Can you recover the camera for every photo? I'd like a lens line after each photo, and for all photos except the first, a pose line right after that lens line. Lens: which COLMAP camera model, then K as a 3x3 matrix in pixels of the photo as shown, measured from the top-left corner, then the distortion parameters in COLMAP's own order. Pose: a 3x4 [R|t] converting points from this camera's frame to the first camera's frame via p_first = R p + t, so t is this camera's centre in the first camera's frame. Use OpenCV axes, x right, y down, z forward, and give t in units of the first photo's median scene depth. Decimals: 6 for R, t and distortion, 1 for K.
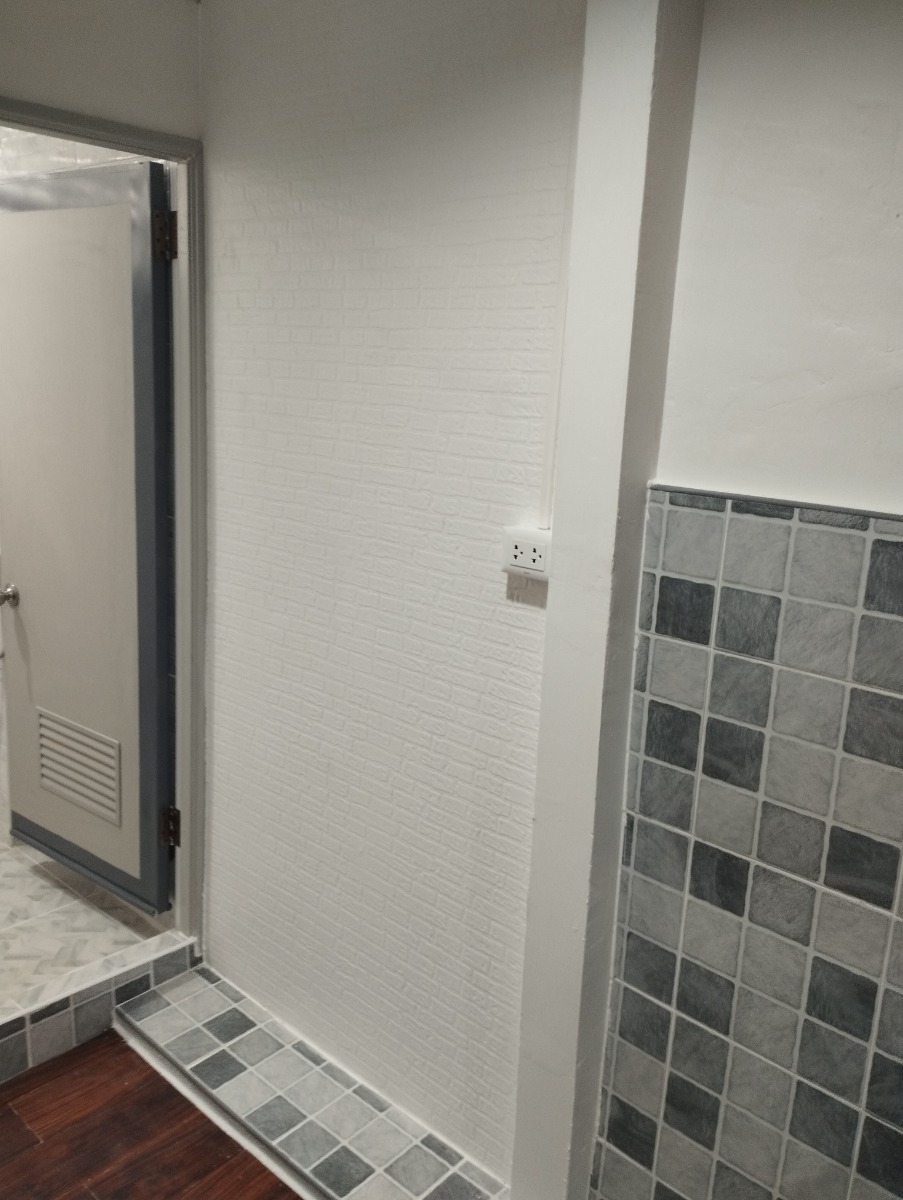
lens RADIAL K [[987.1, 0, 444.1], [0, 987.1, 601.7], [0, 0, 1]] dist [0.101522, -0.121079]
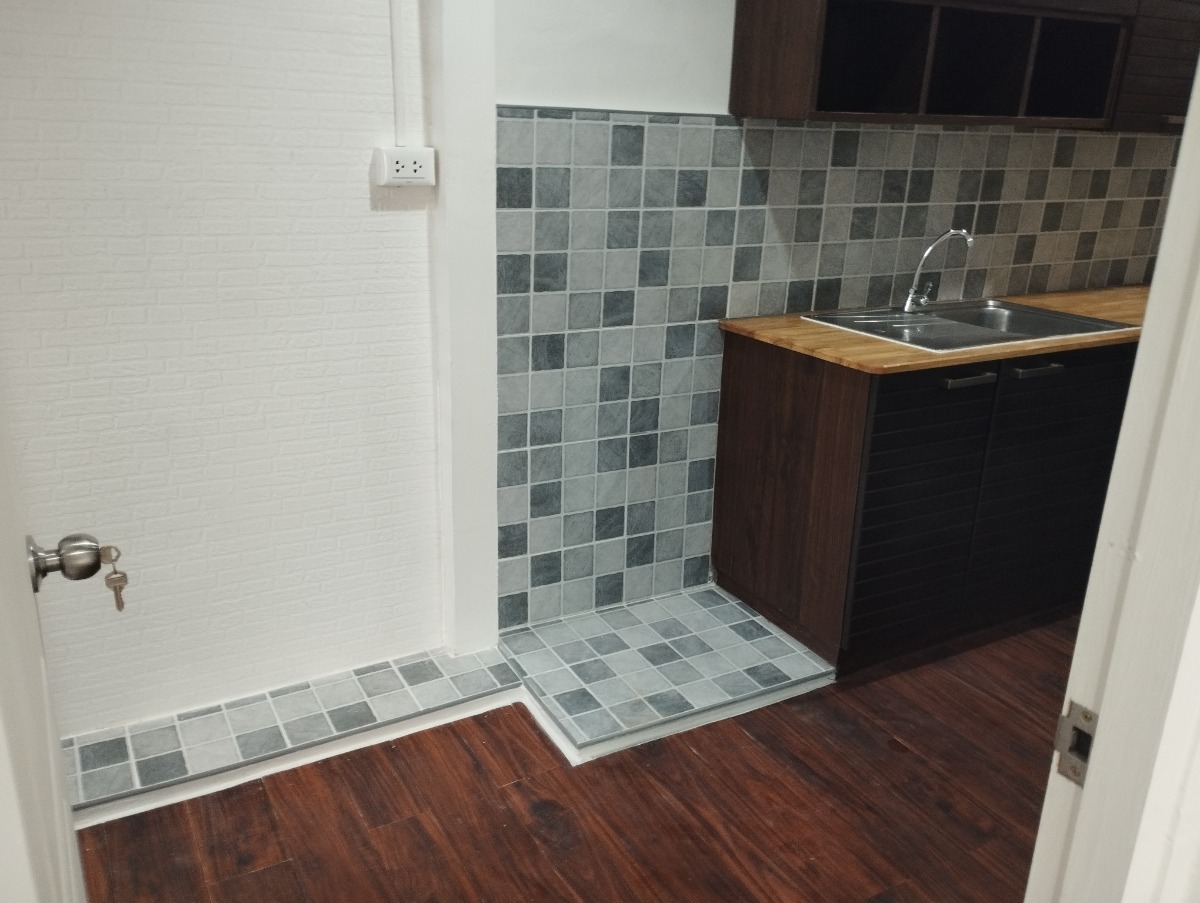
lens RADIAL K [[987.1, 0, 608.6], [0, 987.1, 443.3], [0, 0, 1]] dist [0.101522, -0.121079]
pose [[0.316509, -0.347414, 0.882681, -1.069193], [0.186228, 0.935168, 0.301296, -0.051908], [-0.930130, 0.069017, 0.360687, 0.290501]]
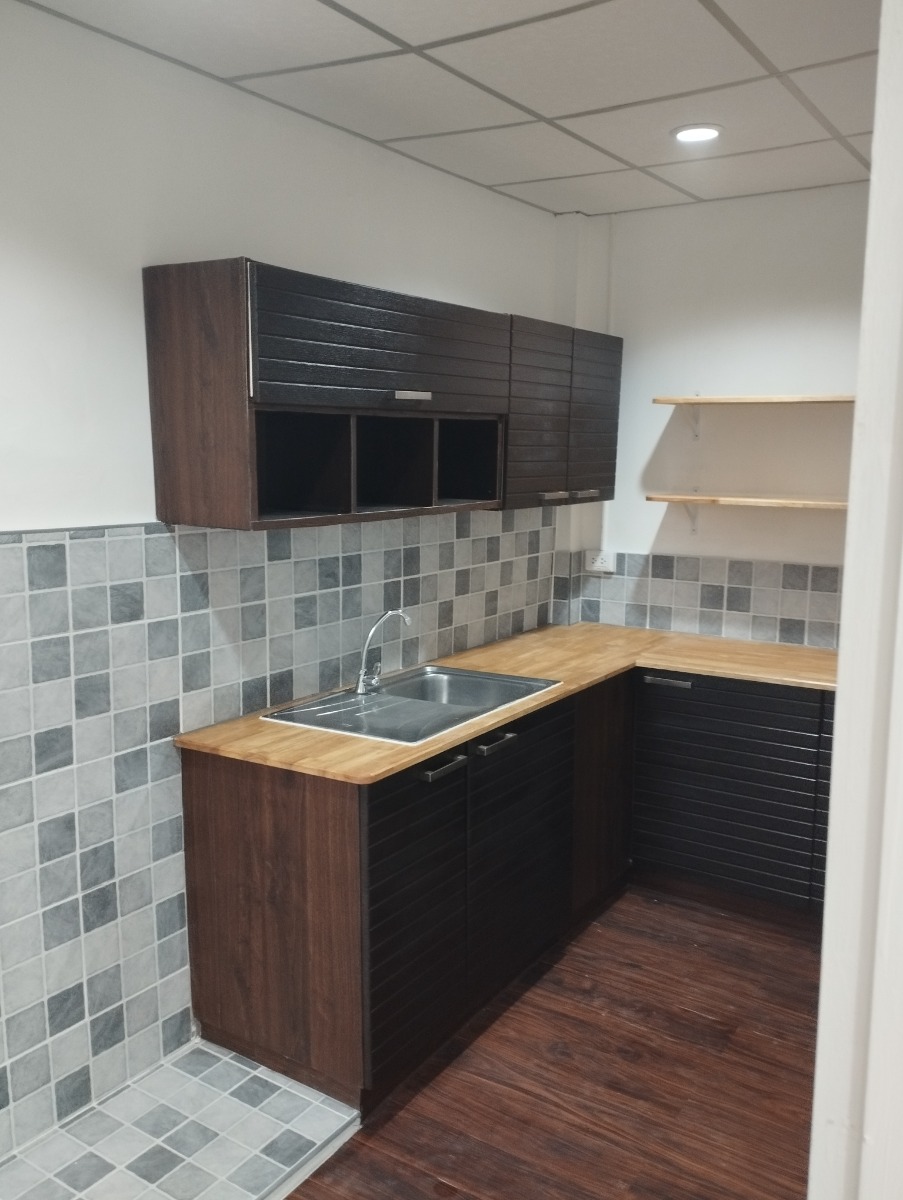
lens RADIAL K [[987.1, 0, 448.4], [0, 987.1, 596.7], [0, 0, 1]] dist [0.101522, -0.121079]
pose [[-0.143686, -0.204008, 0.968367, -0.939584], [0.201309, 0.952036, 0.230437, -0.167149], [-0.968932, 0.228052, -0.095726, 0.393424]]
